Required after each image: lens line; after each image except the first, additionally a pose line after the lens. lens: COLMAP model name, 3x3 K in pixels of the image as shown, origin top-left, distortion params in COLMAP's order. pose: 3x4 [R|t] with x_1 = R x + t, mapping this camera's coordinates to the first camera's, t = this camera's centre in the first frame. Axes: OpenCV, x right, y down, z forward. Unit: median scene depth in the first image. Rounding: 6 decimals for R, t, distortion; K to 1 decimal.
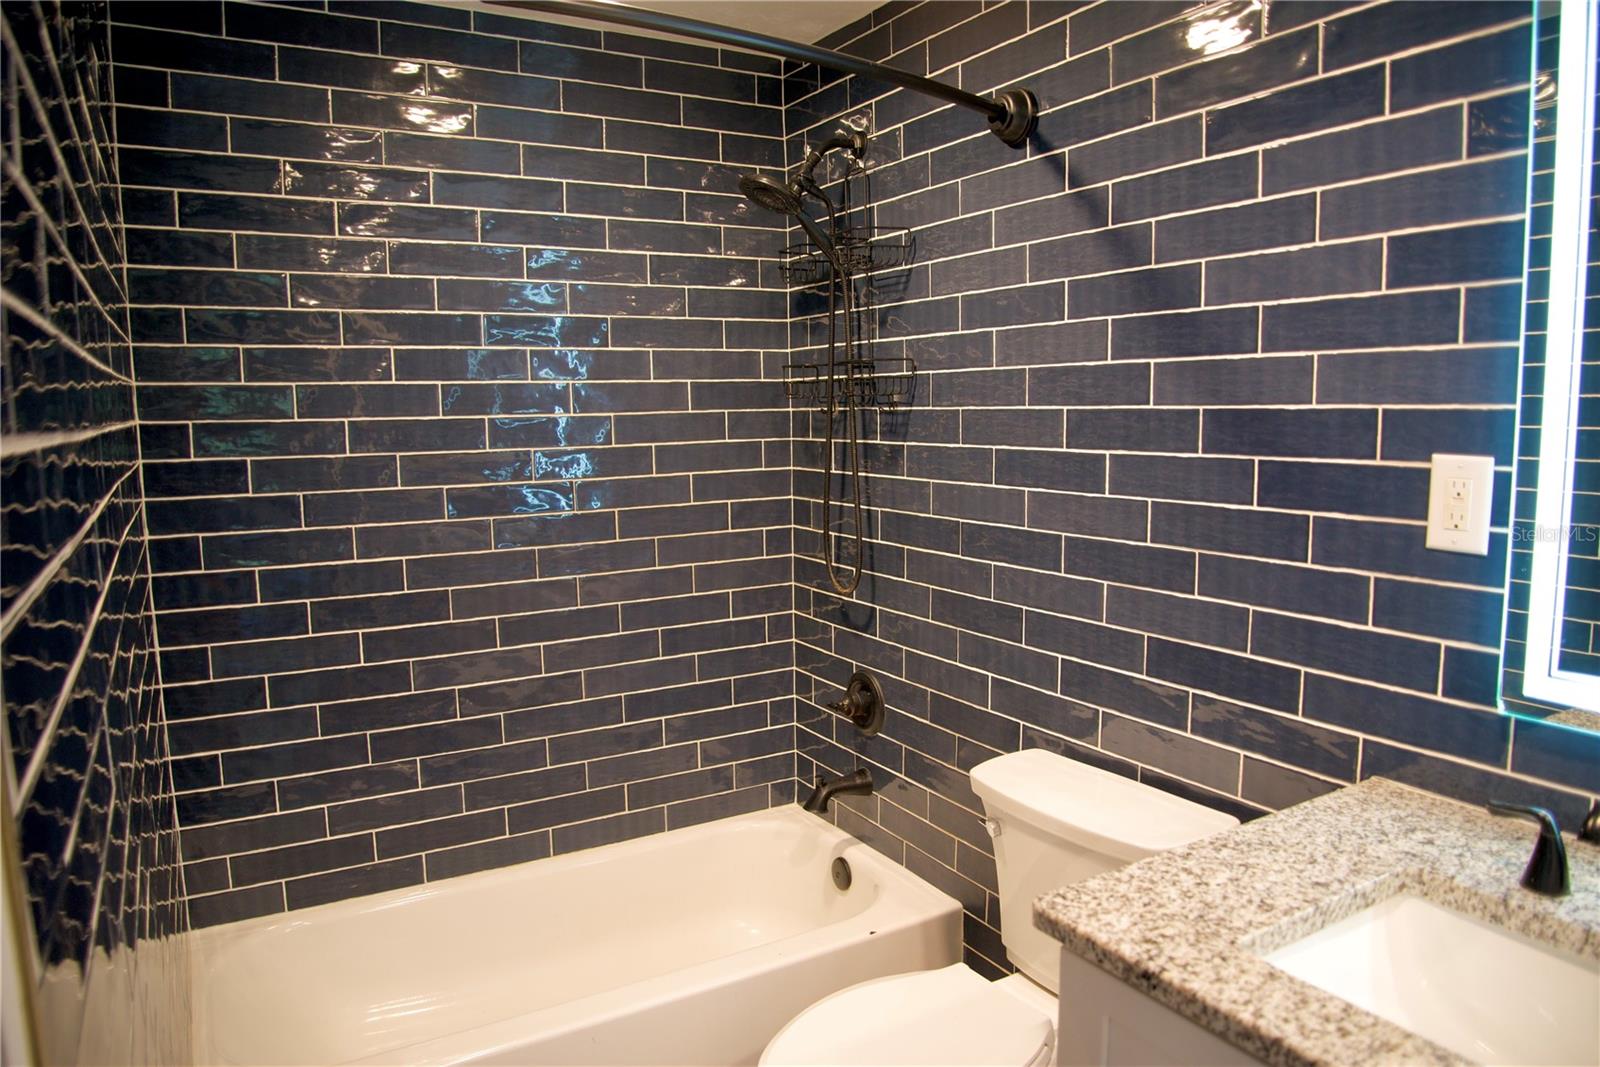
lens RADIAL K [[1084.1, 0, 800.0], [0, 1084.1, 533.5], [0, 0, 1]] dist [-0.093367, 0.033683]
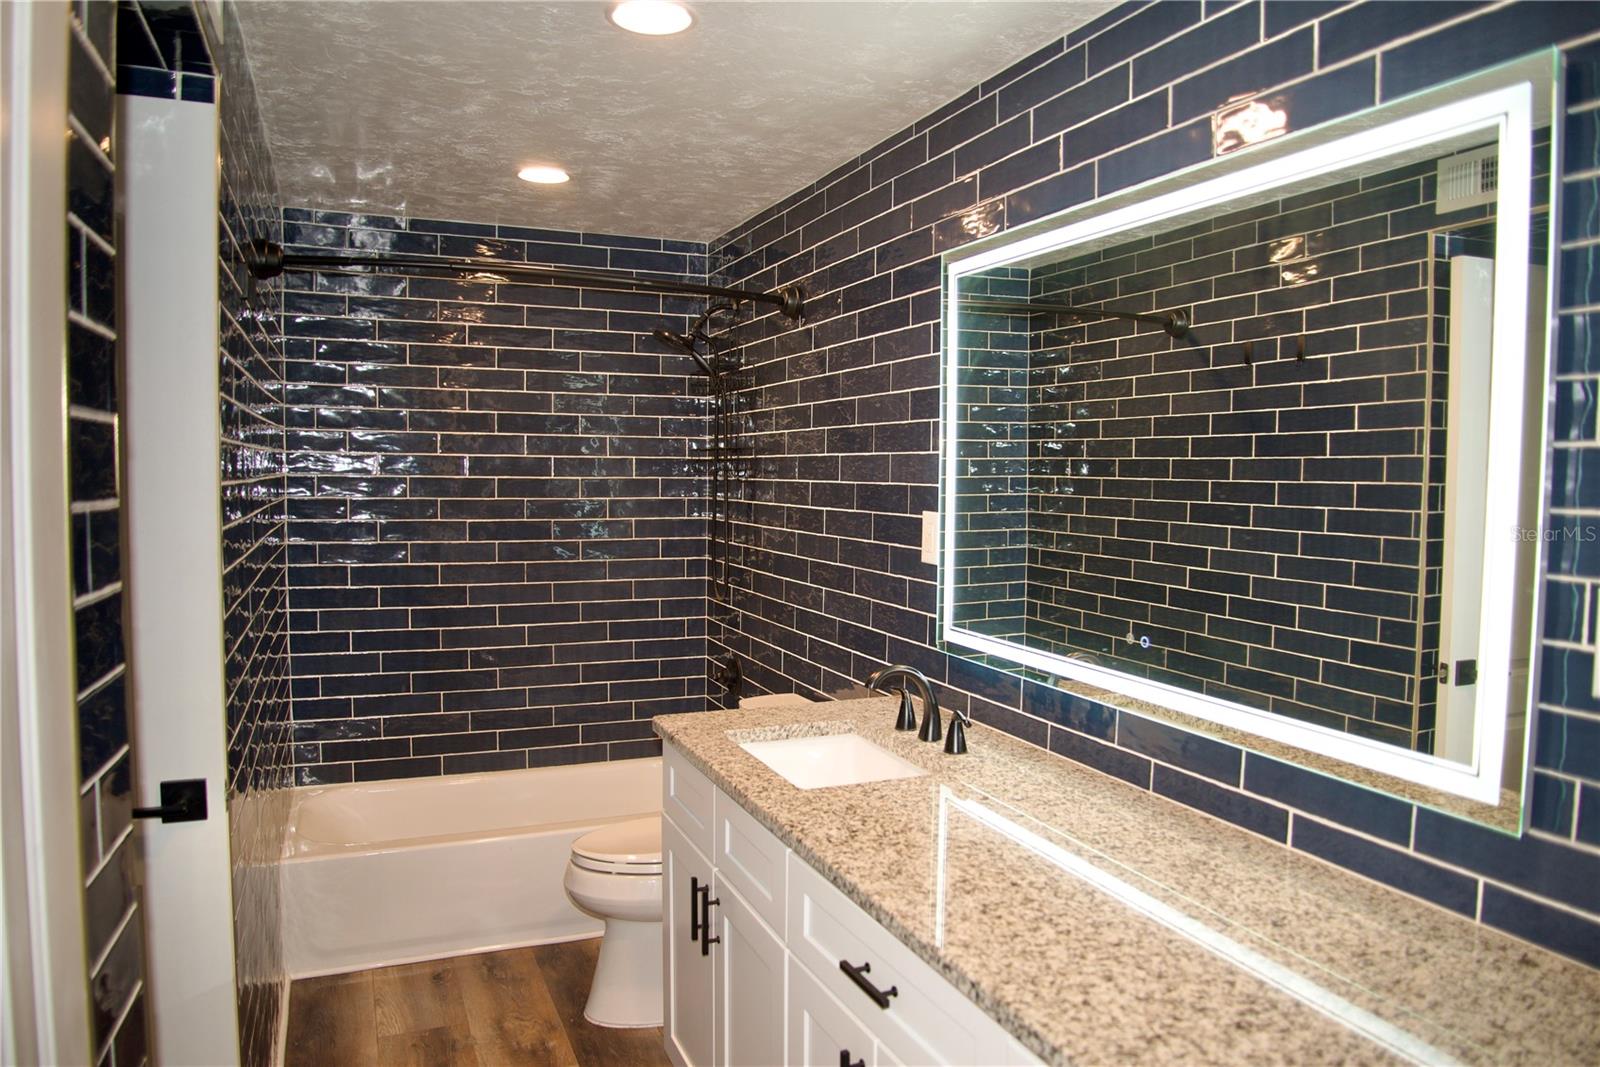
lens RADIAL K [[1084.1, 0, 800.0], [0, 1084.1, 533.5], [0, 0, 1]] dist [-0.093367, 0.033683]
pose [[0.990552, 0.035653, -0.132420, 0.349833], [-0.043721, 0.997328, -0.058525, 0.045550], [0.129979, 0.063762, 0.989464, -0.483216]]
